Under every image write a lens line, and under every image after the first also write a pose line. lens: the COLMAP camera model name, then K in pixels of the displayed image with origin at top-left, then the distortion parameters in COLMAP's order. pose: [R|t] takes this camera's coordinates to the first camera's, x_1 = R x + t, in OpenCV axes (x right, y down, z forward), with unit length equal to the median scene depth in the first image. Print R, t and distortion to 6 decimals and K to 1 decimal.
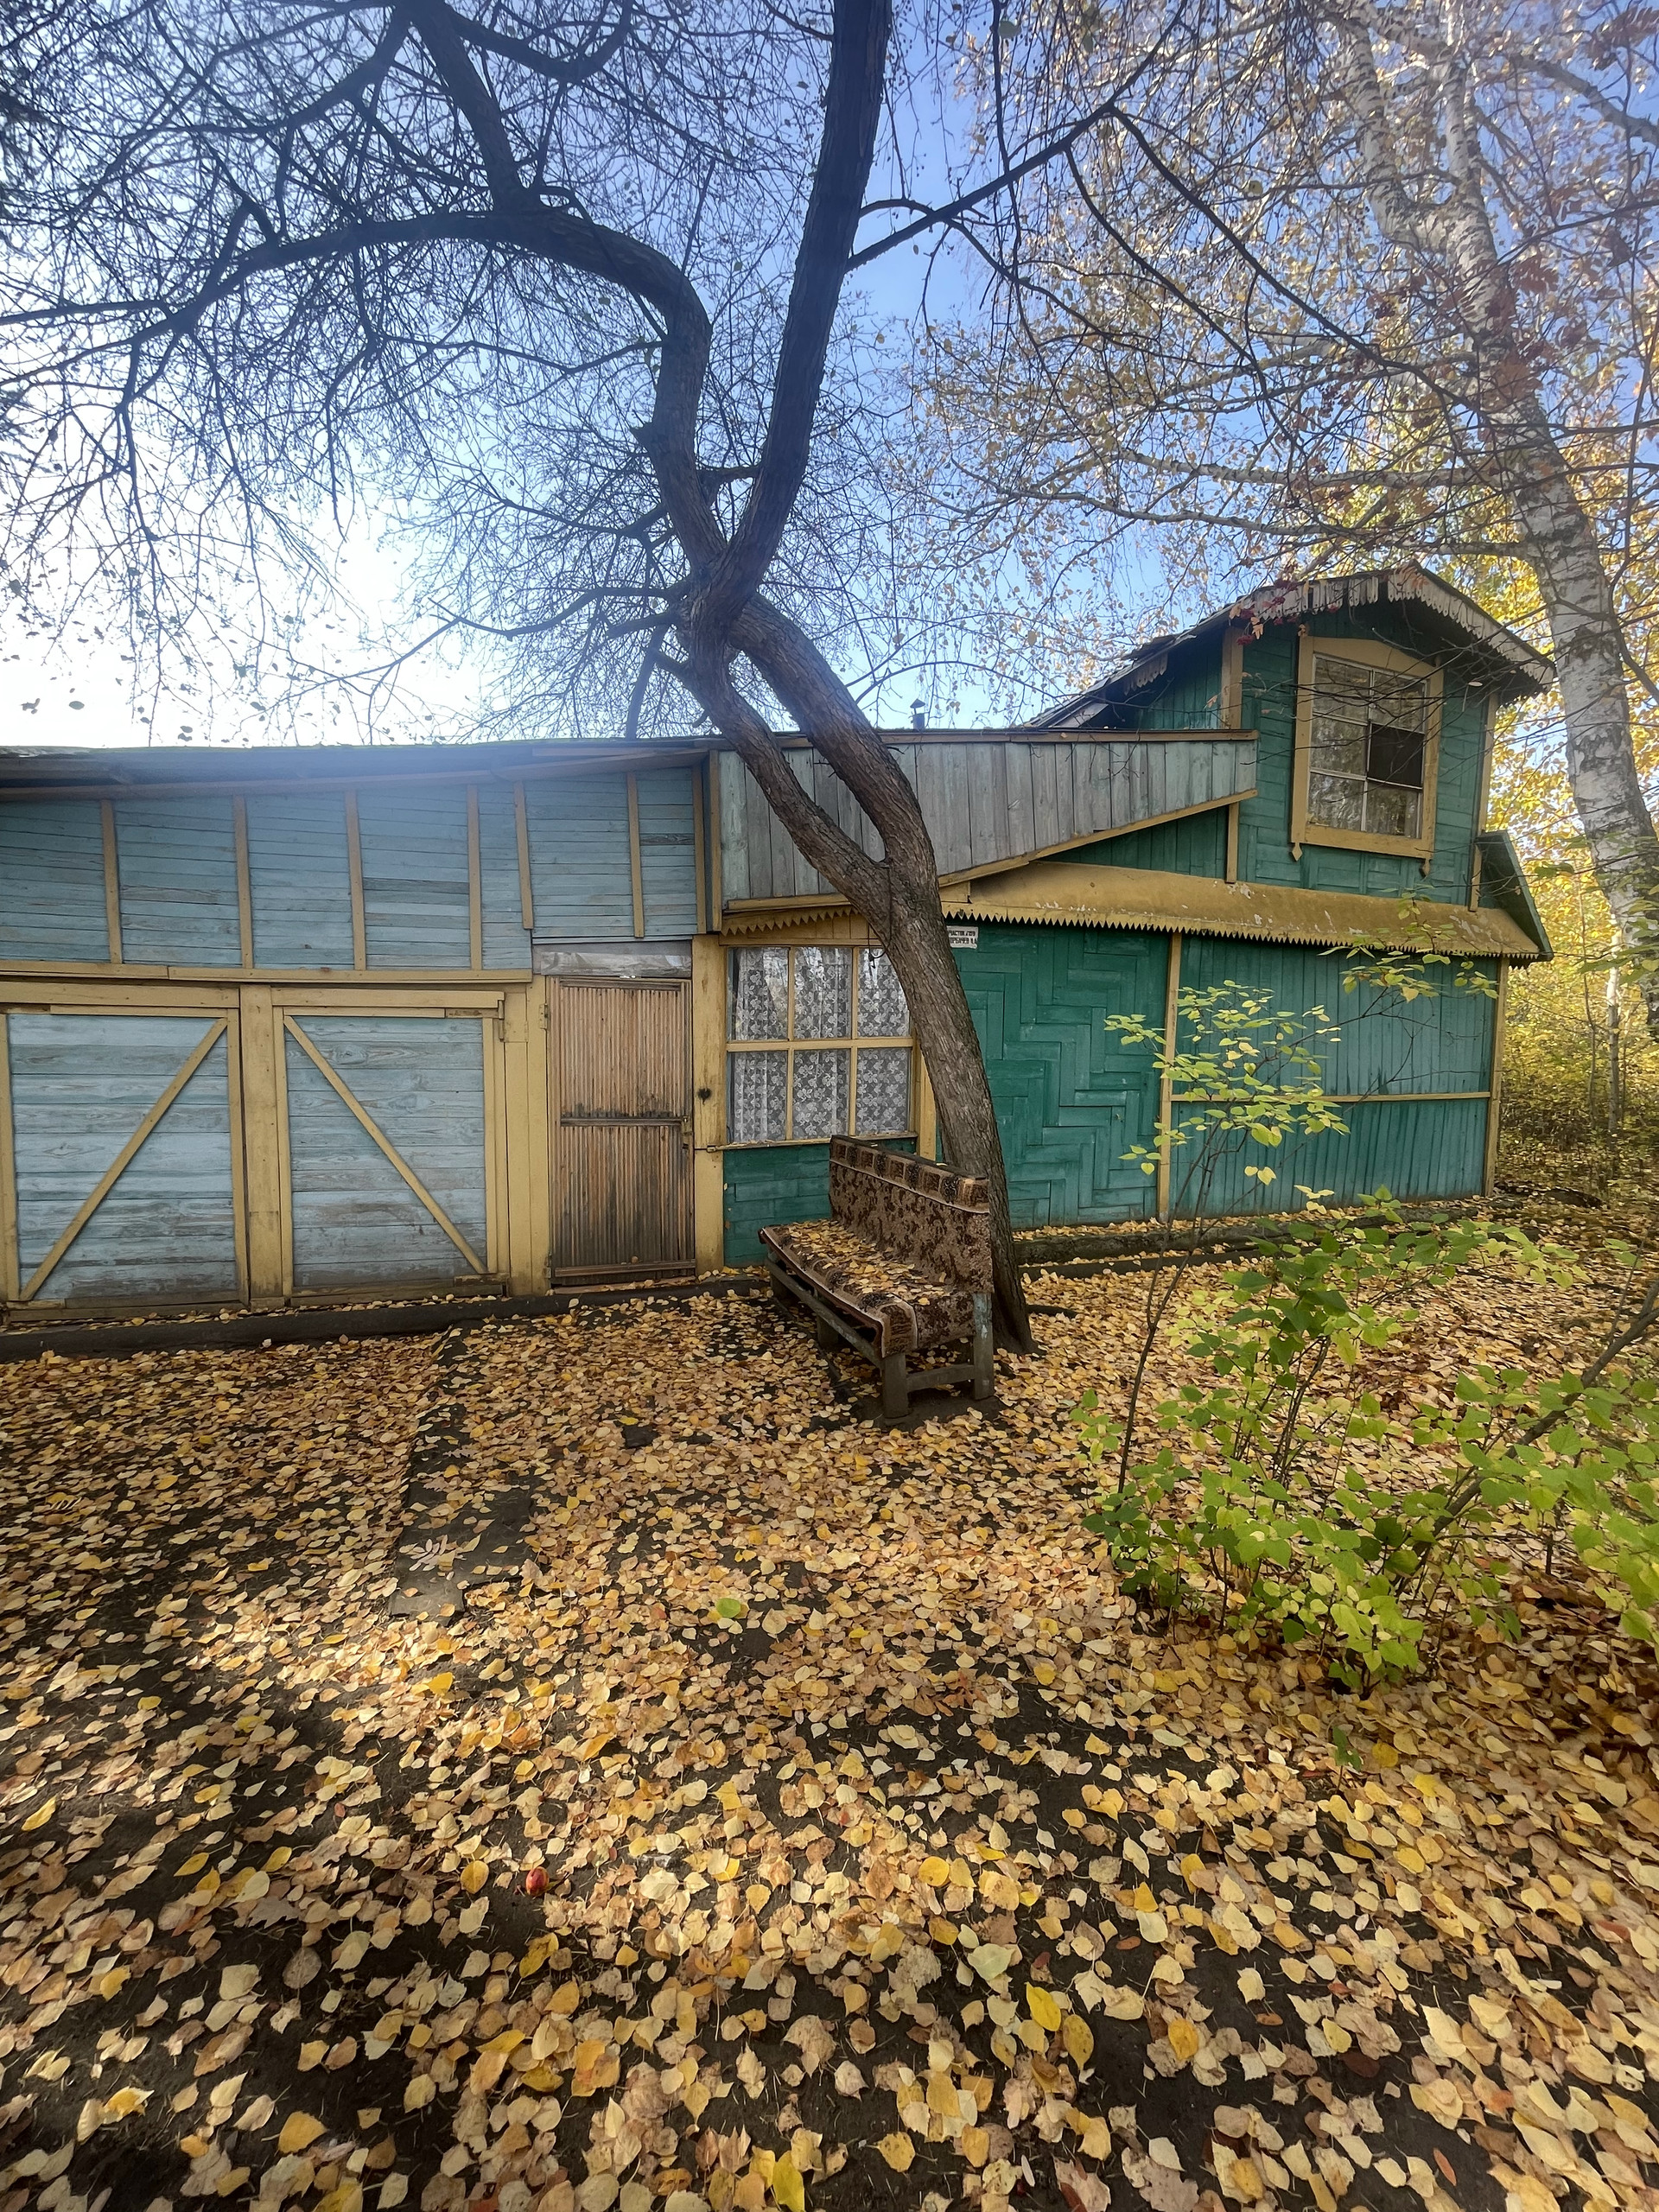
lens RADIAL K [[878.4, 0, 825.6], [0, 878.4, 1107.6], [0, 0, 1]] dist [-0.001775, -0.000977]
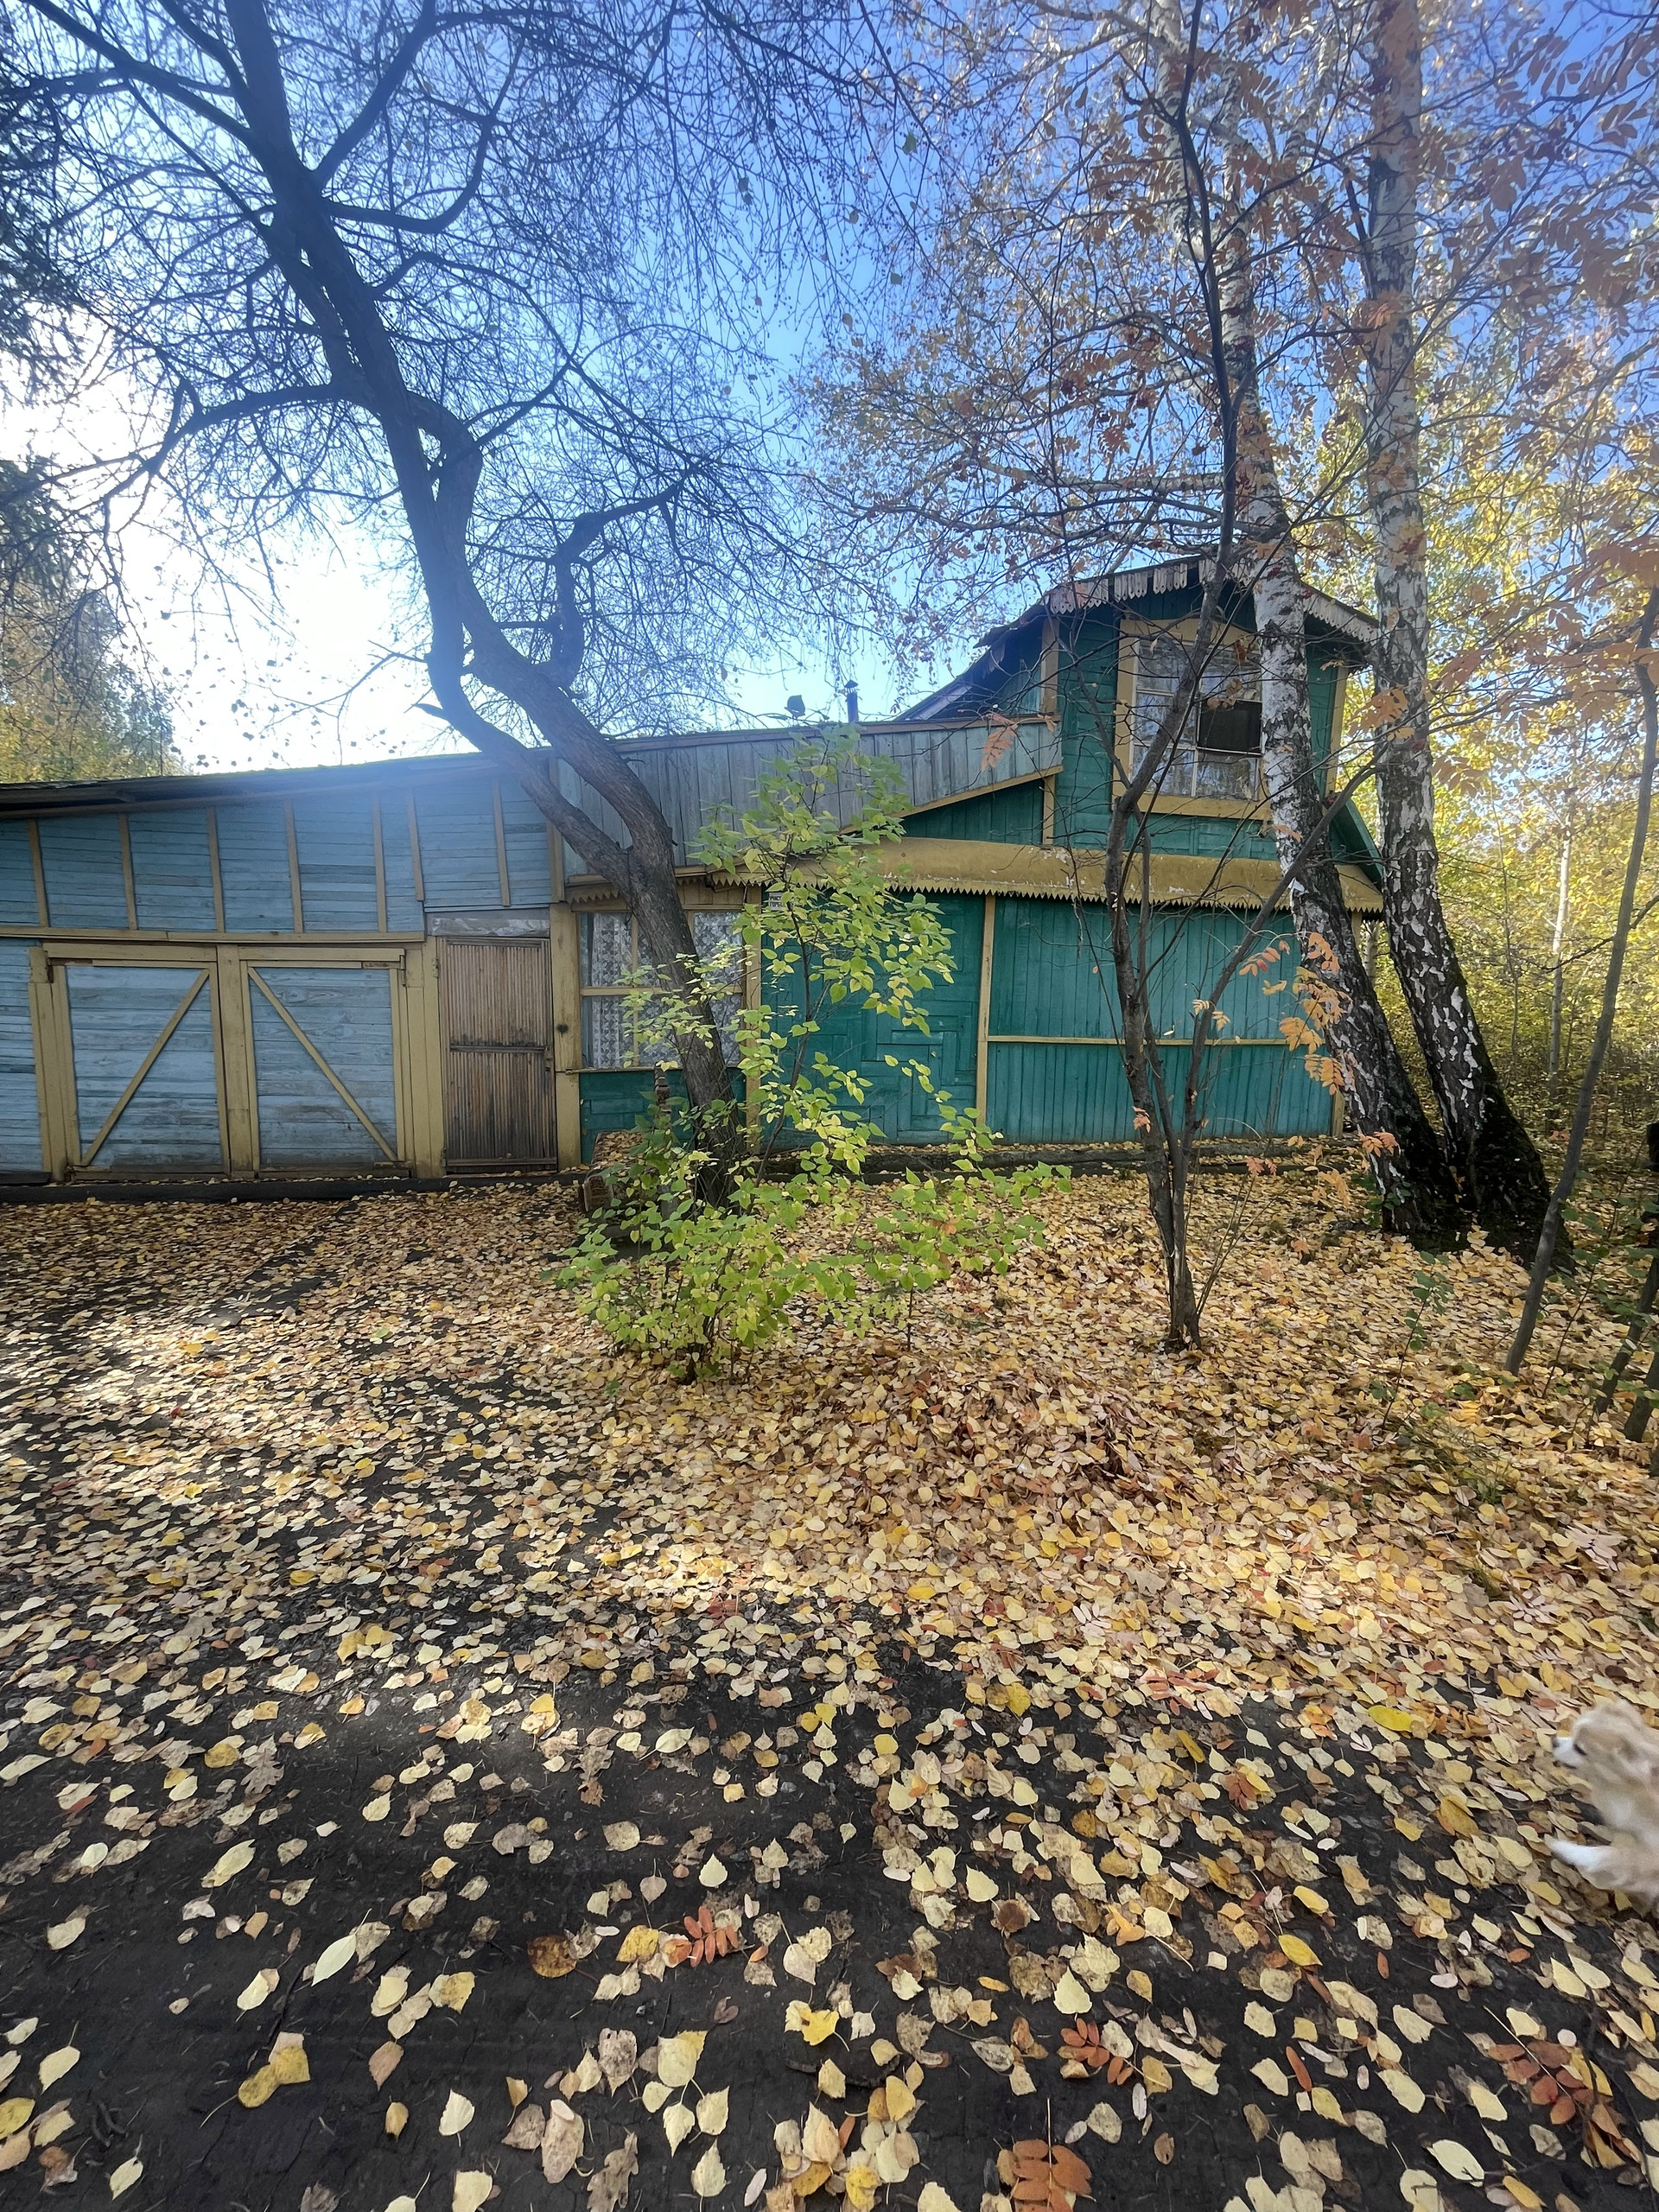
lens RADIAL K [[878.4, 0, 830.1], [0, 878.4, 1107.0], [0, 0, 1]] dist [-0.001775, -0.000977]
pose [[0.990125, 0.021225, -0.138571, 0.507002], [-0.014271, 0.998597, 0.050984, 0.032938], [0.139459, -0.048503, 0.989039, -0.255894]]
